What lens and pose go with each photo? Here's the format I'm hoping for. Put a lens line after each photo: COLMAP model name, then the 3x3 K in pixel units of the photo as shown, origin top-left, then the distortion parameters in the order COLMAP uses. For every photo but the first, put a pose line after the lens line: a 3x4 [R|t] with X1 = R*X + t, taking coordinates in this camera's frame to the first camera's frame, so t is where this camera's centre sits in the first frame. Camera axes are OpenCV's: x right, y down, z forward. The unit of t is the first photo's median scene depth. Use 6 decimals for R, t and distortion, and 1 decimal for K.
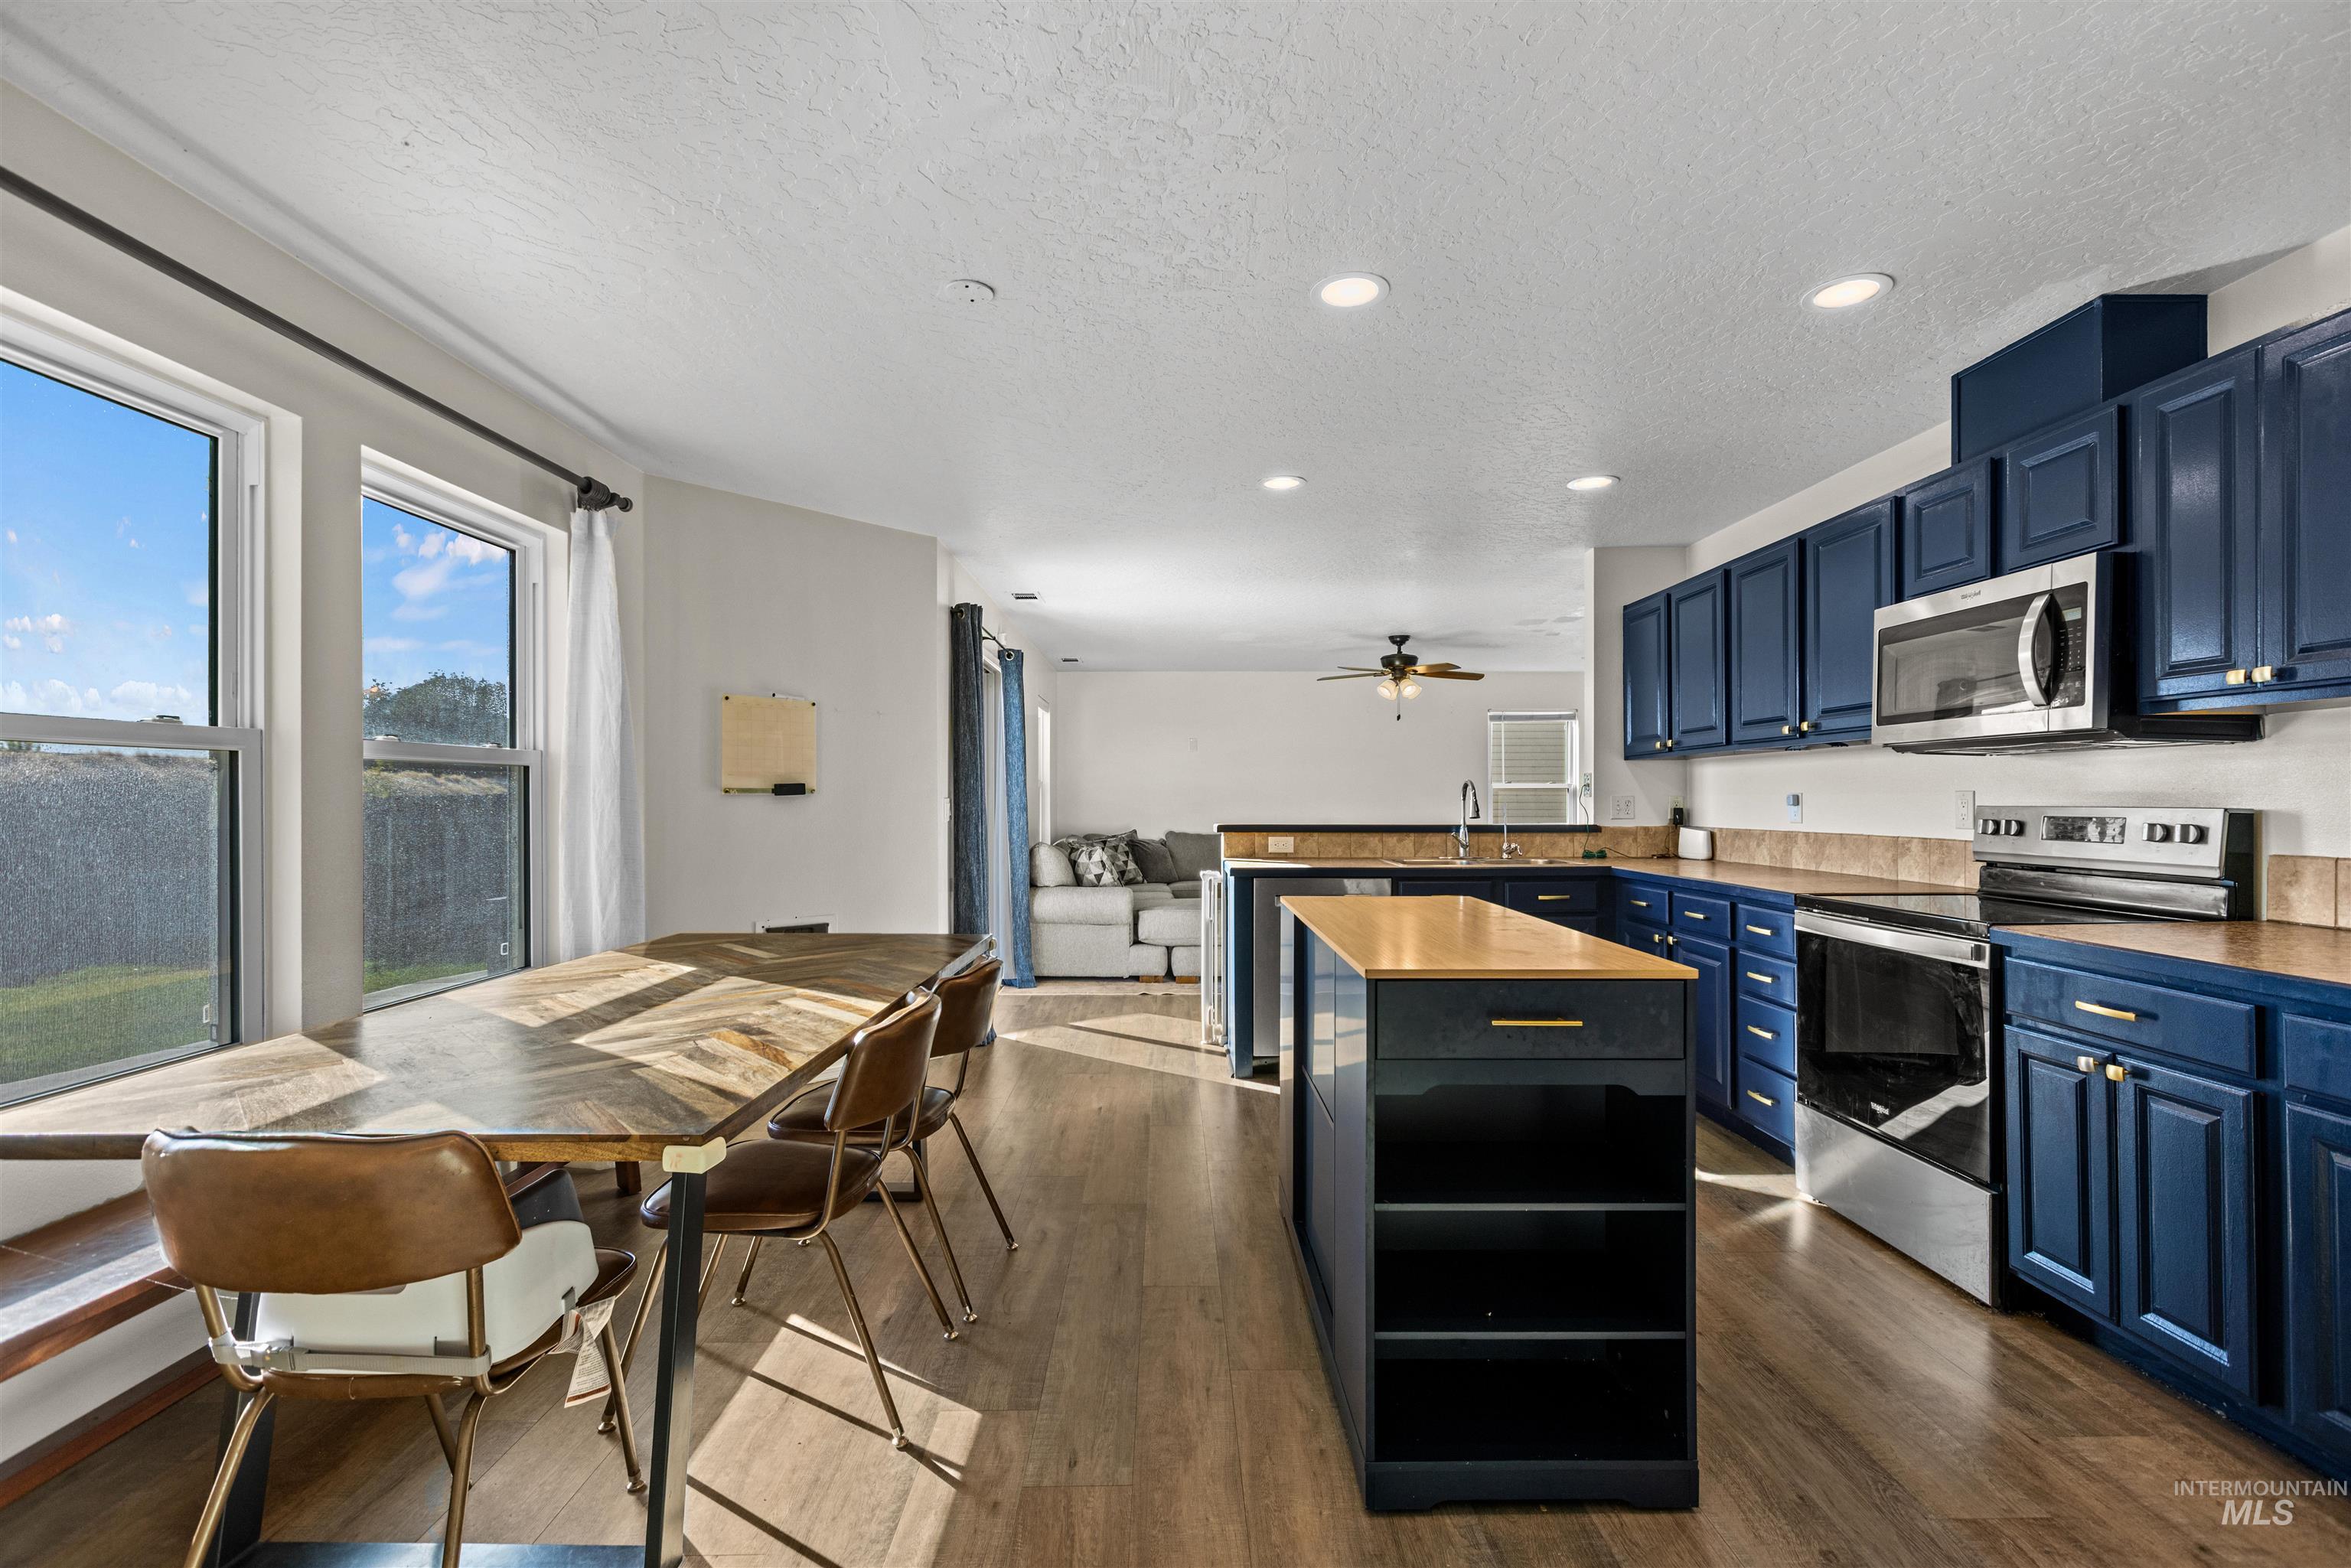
lens RADIAL K [[1056.9, 0, 1178.4], [0, 1056.9, 795.0], [0, 0, 1]] dist [-0.003635, -0.000081]
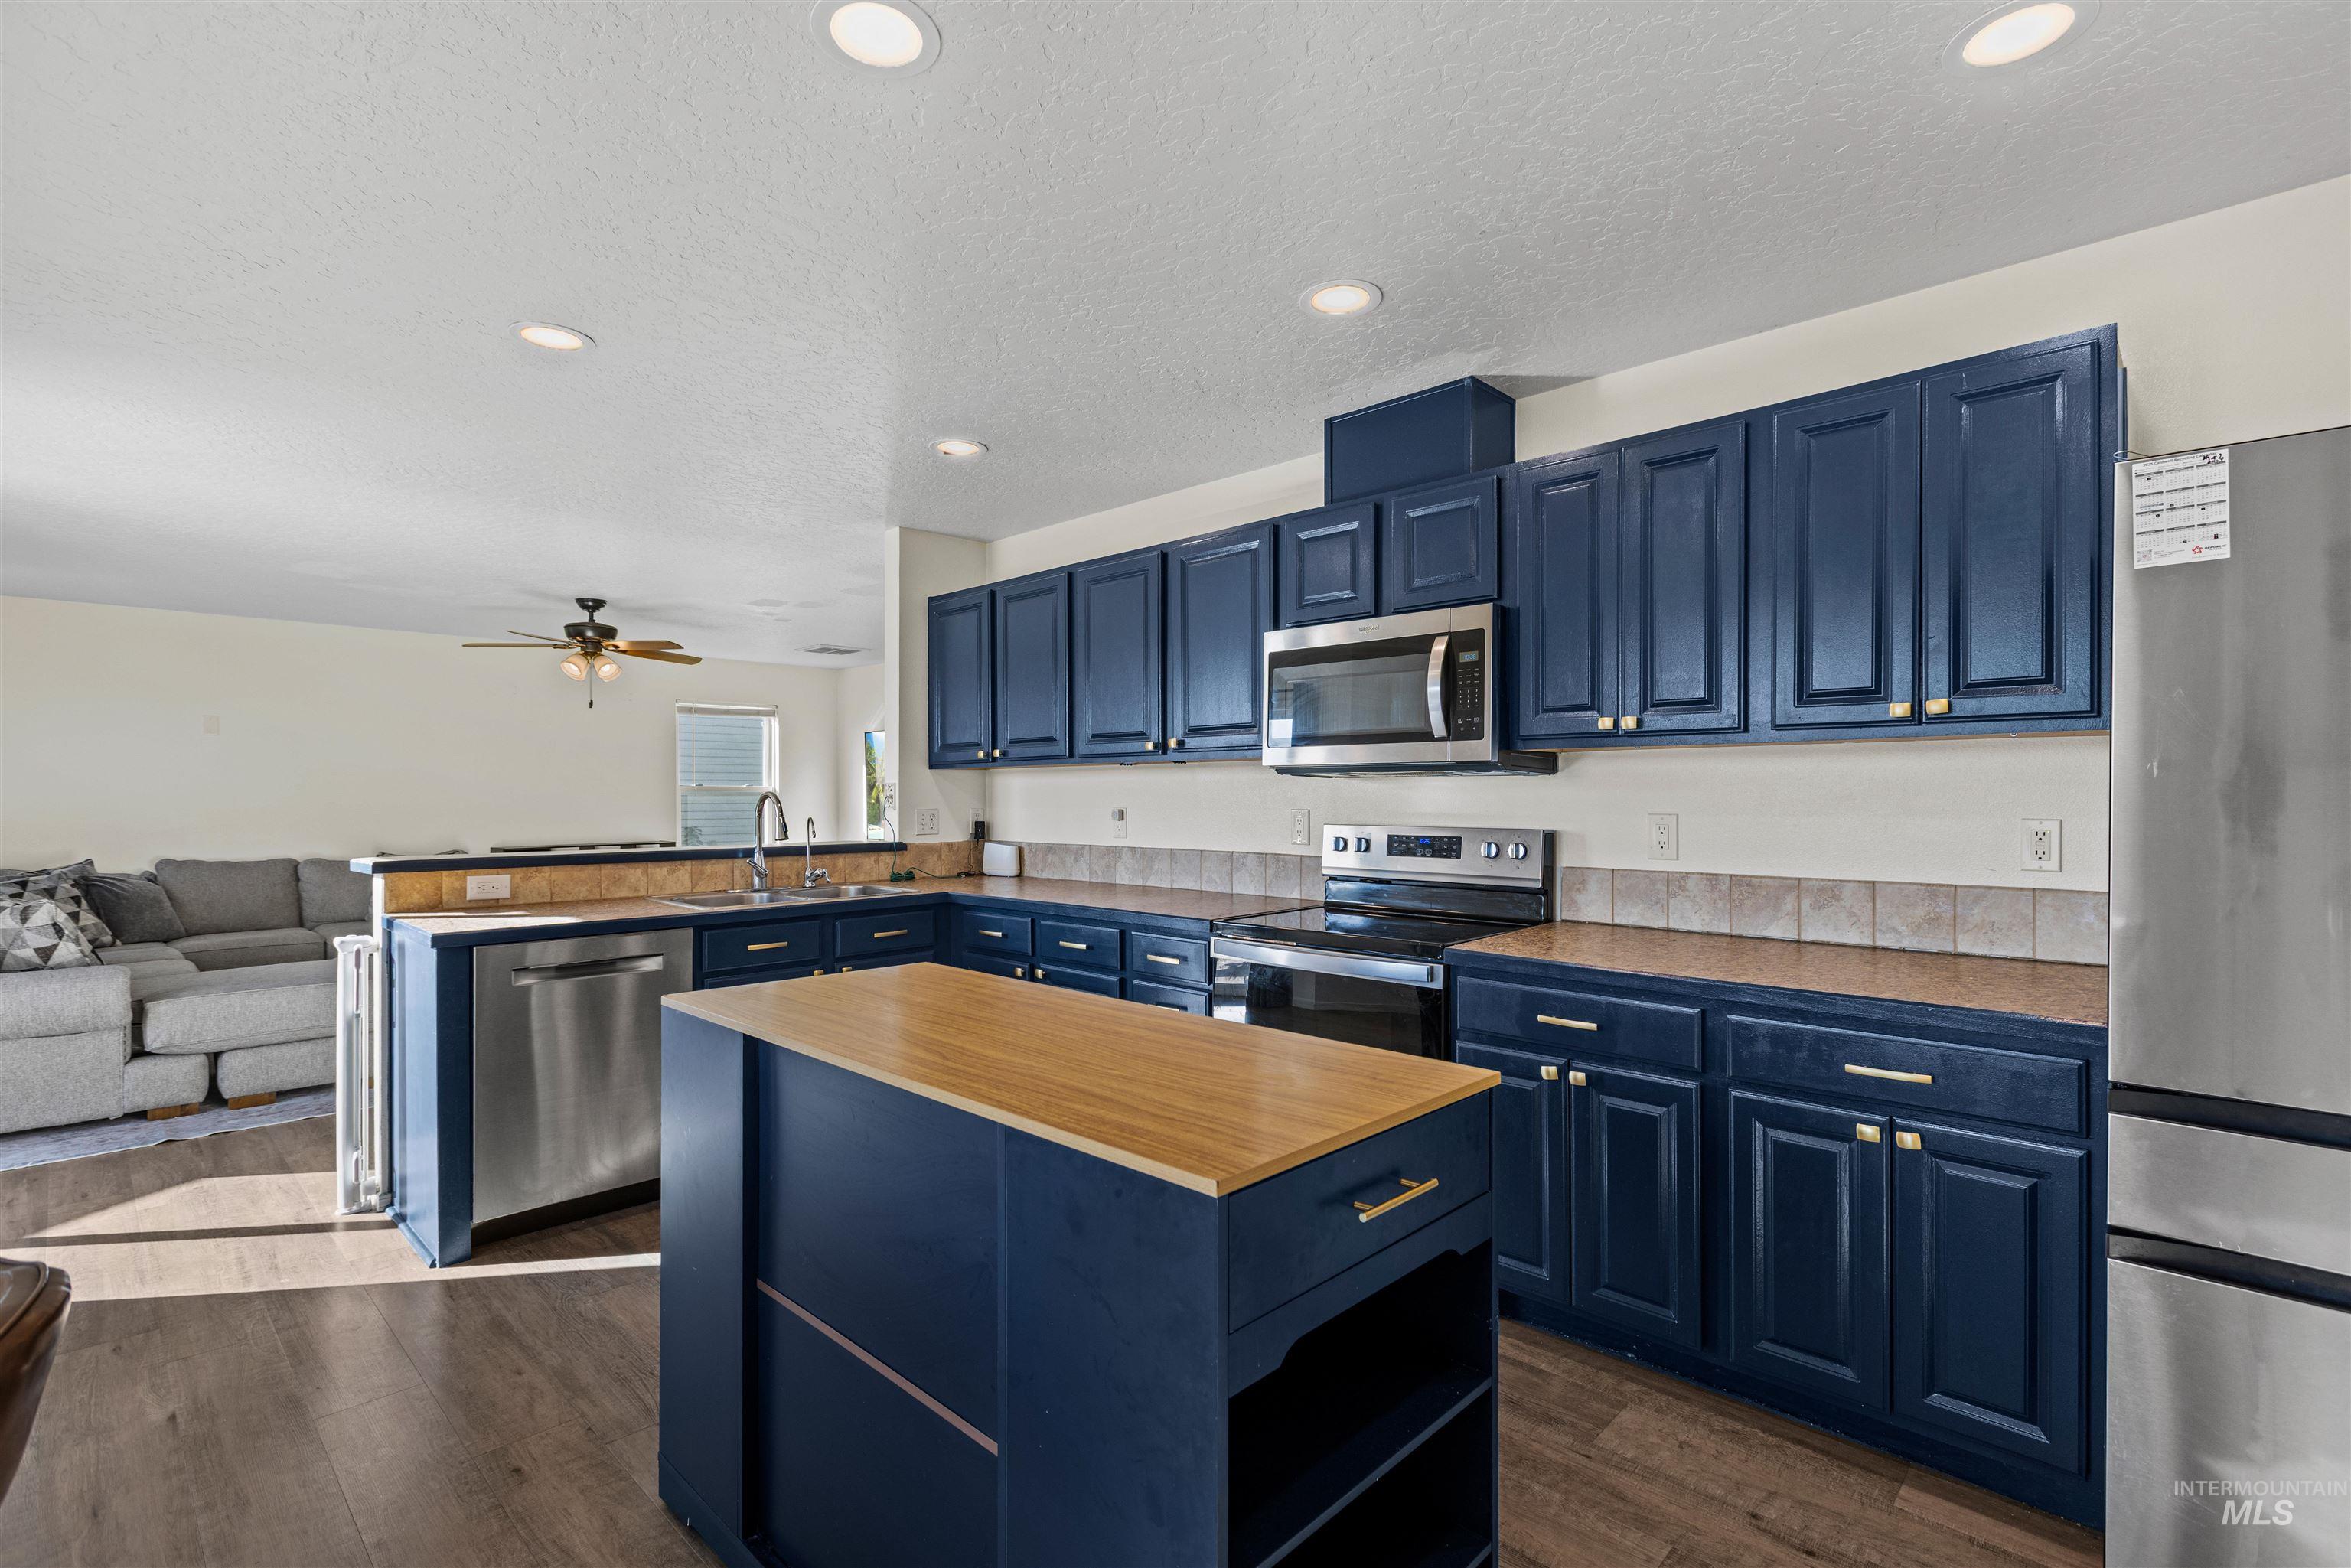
lens RADIAL K [[1056.9, 0, 1183.8], [0, 1056.9, 801.4], [0, 0, 1]] dist [-0.003635, -0.000081]
pose [[0.694197, -0.005048, 0.719767, -0.114597], [-0.001975, 0.999958, 0.008917, -0.020923], [-0.719782, -0.007612, 0.694158, 0.322882]]
